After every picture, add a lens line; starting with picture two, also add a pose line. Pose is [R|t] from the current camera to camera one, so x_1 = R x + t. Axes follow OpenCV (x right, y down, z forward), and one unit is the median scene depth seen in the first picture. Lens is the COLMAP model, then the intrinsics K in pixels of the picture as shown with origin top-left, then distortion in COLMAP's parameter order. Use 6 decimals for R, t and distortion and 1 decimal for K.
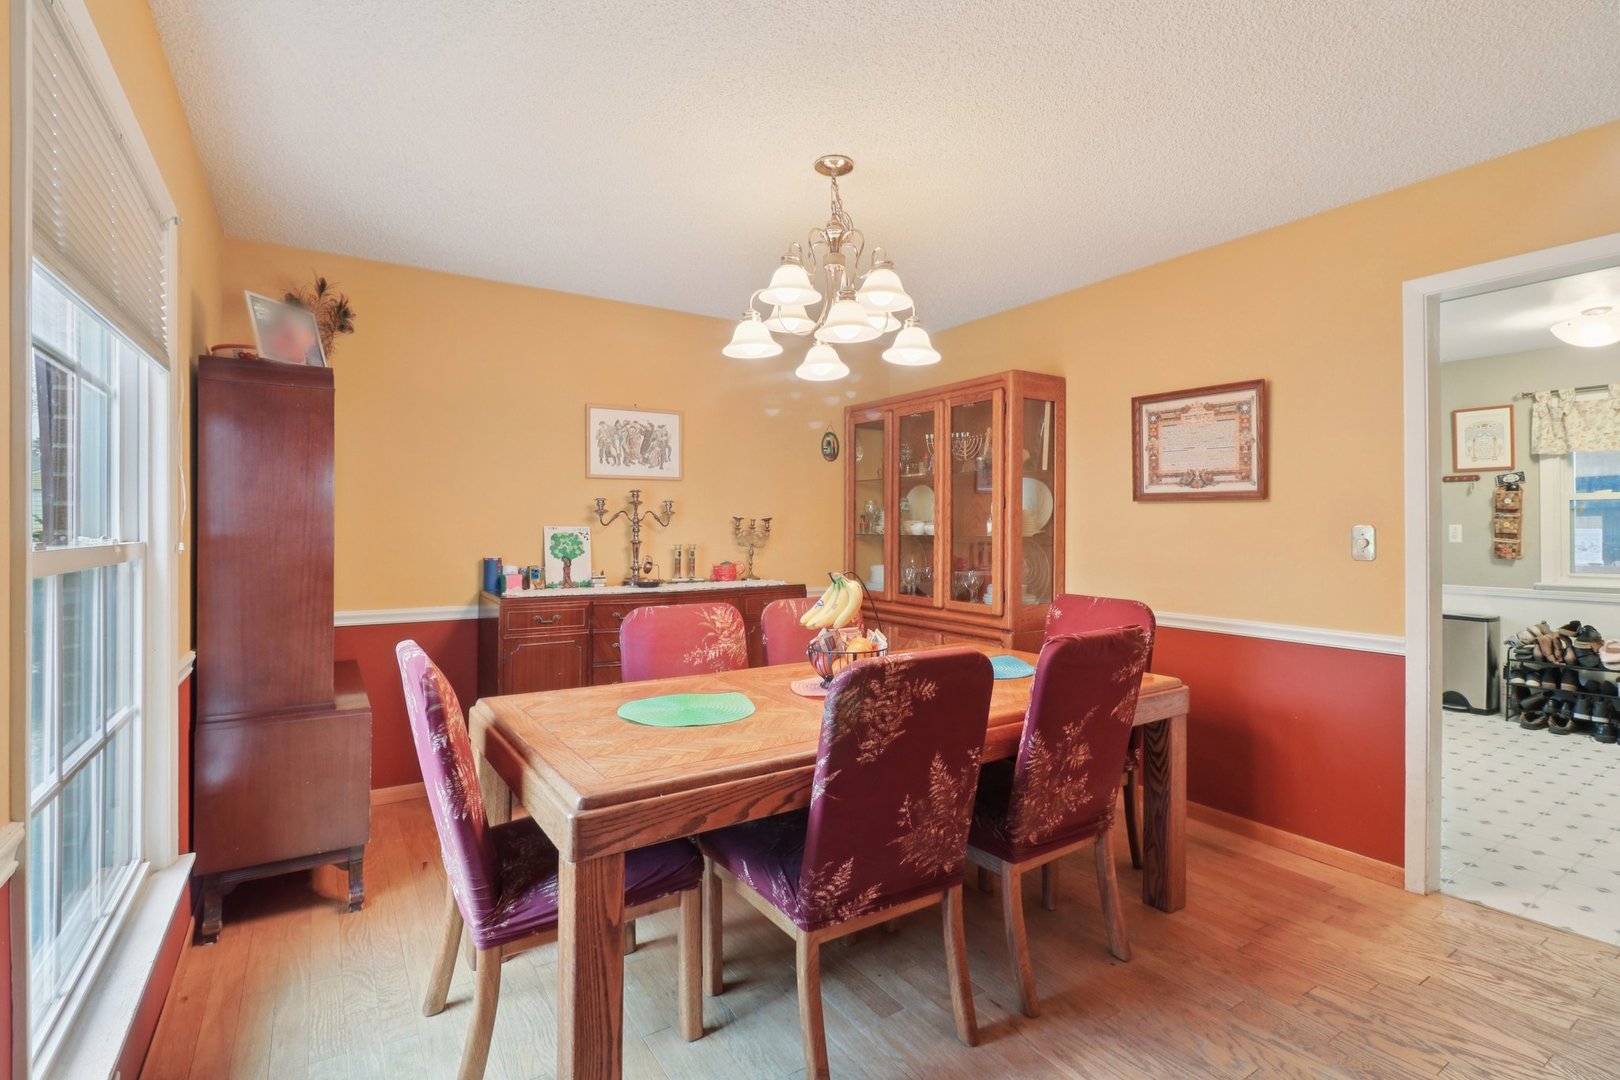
lens RADIAL K [[760.6, 0, 809.6], [0, 760.6, 527.5], [0, 0, 1]] dist [-0.005163, -0.007499]
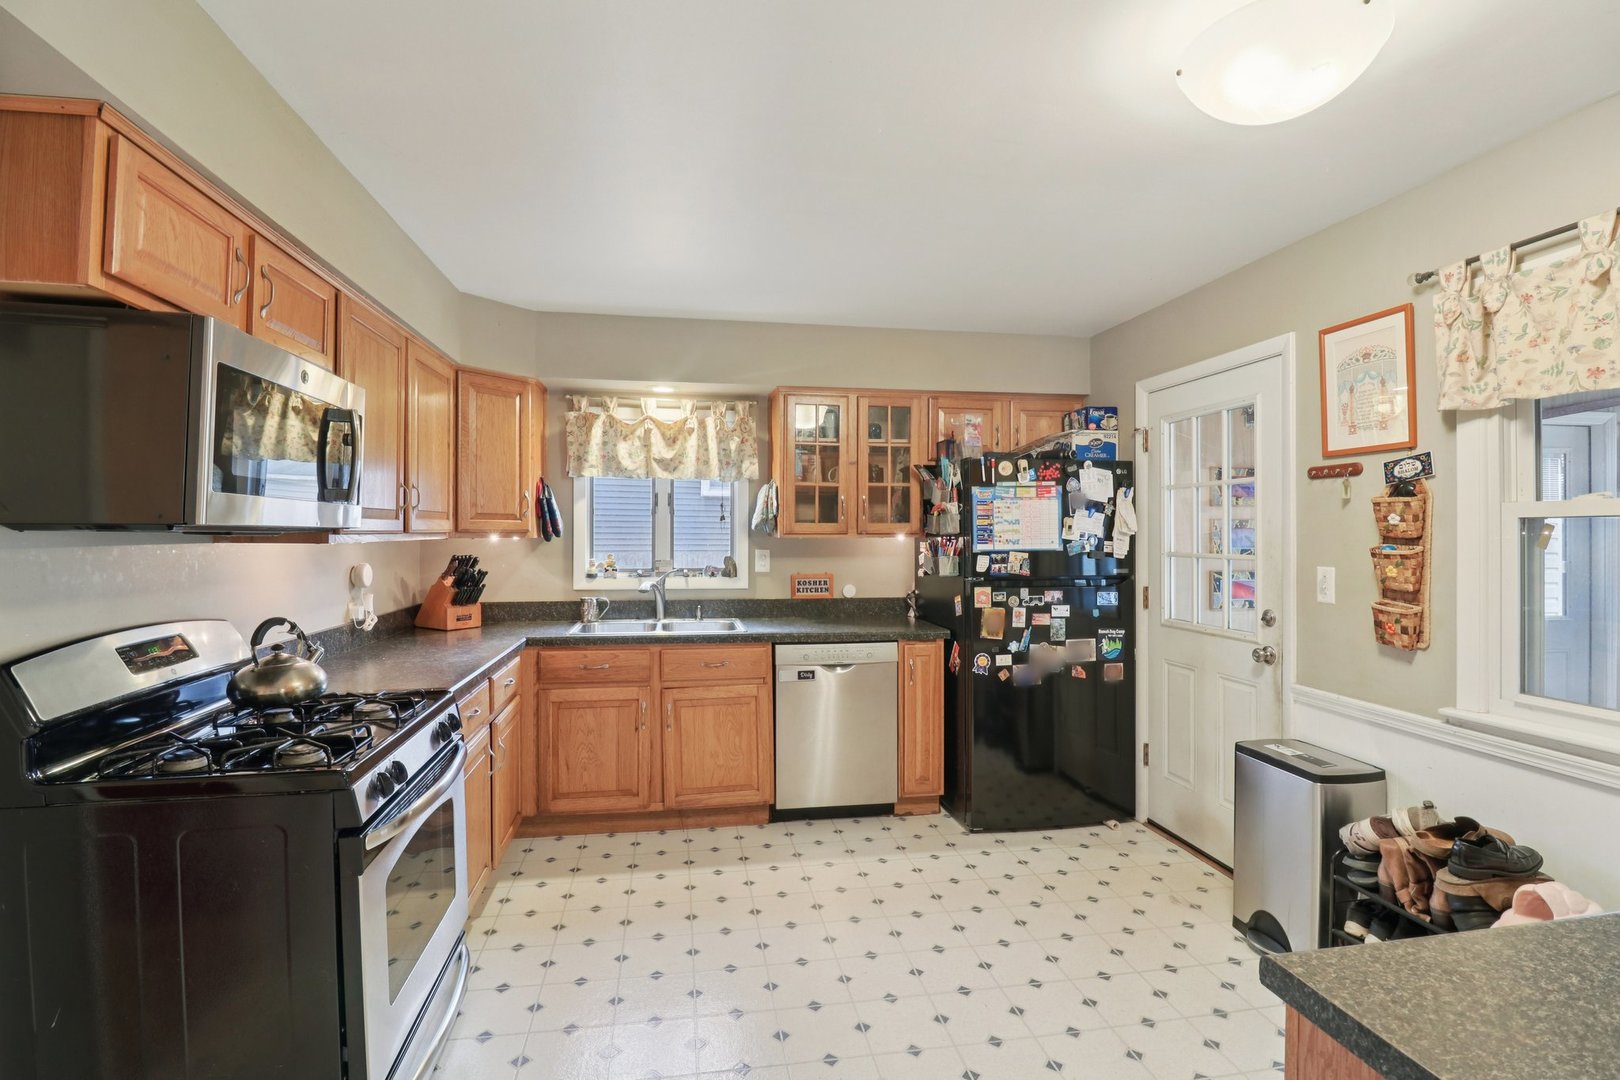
lens RADIAL K [[760.6, 0, 808.9], [0, 760.6, 535.9], [0, 0, 1]] dist [-0.005163, -0.007499]
pose [[0.923299, 0.001715, -0.384077, 0.776899], [-0.000810, 0.999997, 0.002518, -0.025976], [0.384080, -0.002014, 0.923298, 0.446877]]
